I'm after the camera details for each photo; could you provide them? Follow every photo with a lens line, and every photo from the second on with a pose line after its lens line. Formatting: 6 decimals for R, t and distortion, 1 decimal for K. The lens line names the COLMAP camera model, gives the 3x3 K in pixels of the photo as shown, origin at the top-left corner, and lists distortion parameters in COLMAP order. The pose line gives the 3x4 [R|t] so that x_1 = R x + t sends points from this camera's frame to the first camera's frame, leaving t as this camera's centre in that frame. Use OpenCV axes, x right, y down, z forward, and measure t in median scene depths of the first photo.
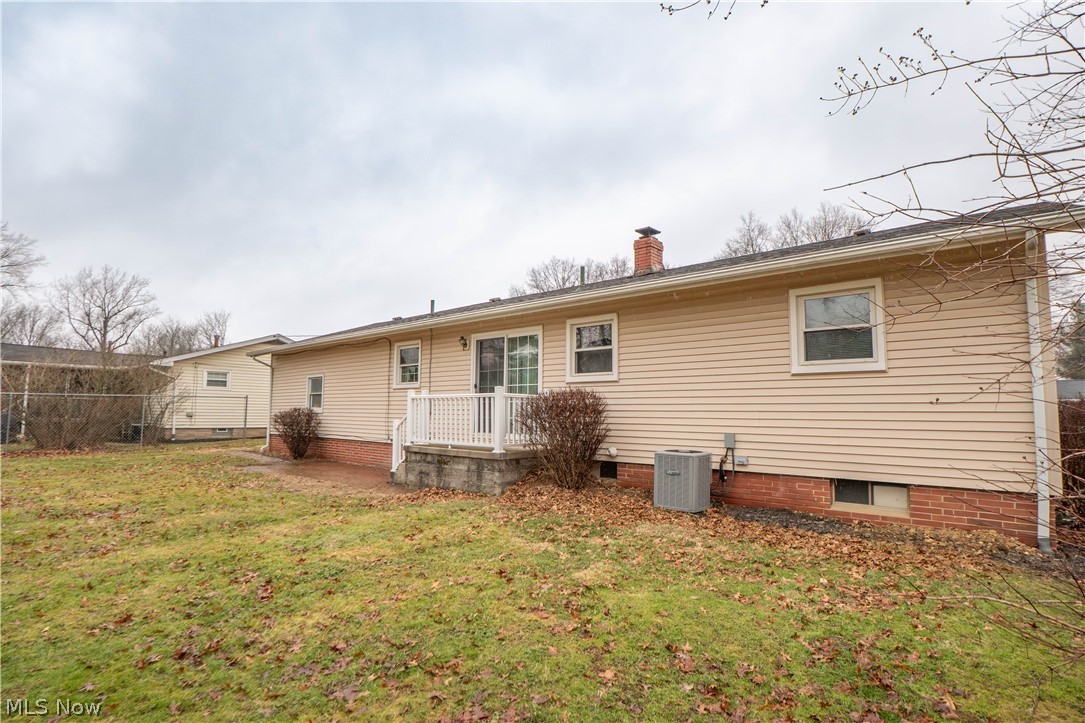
lens RADIAL K [[502.1, 0, 543.8], [0, 502.1, 375.1], [0, 0, 1]] dist [-0.038954, -0.000019]
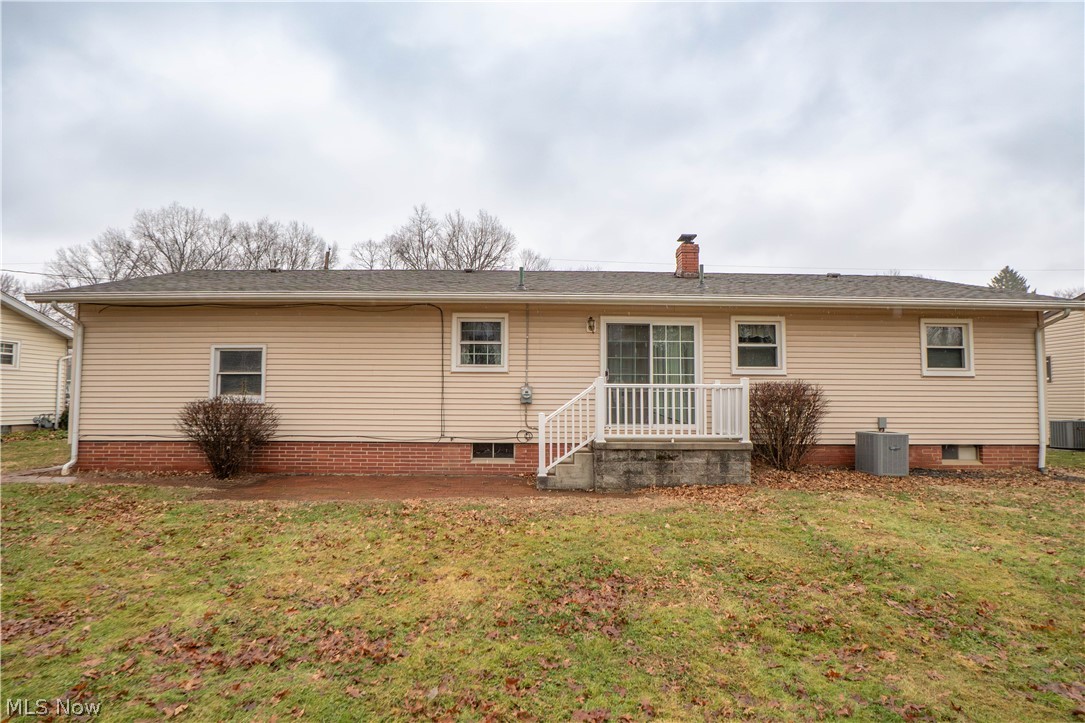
lens RADIAL K [[502.1, 0, 543.8], [0, 502.1, 375.1], [0, 0, 1]] dist [-0.038954, -0.000019]
pose [[0.771044, 0.027015, 0.636209, -0.943257], [-0.047198, 0.998776, 0.014791, 0.019151], [-0.635030, -0.041433, 0.771375, 0.431294]]
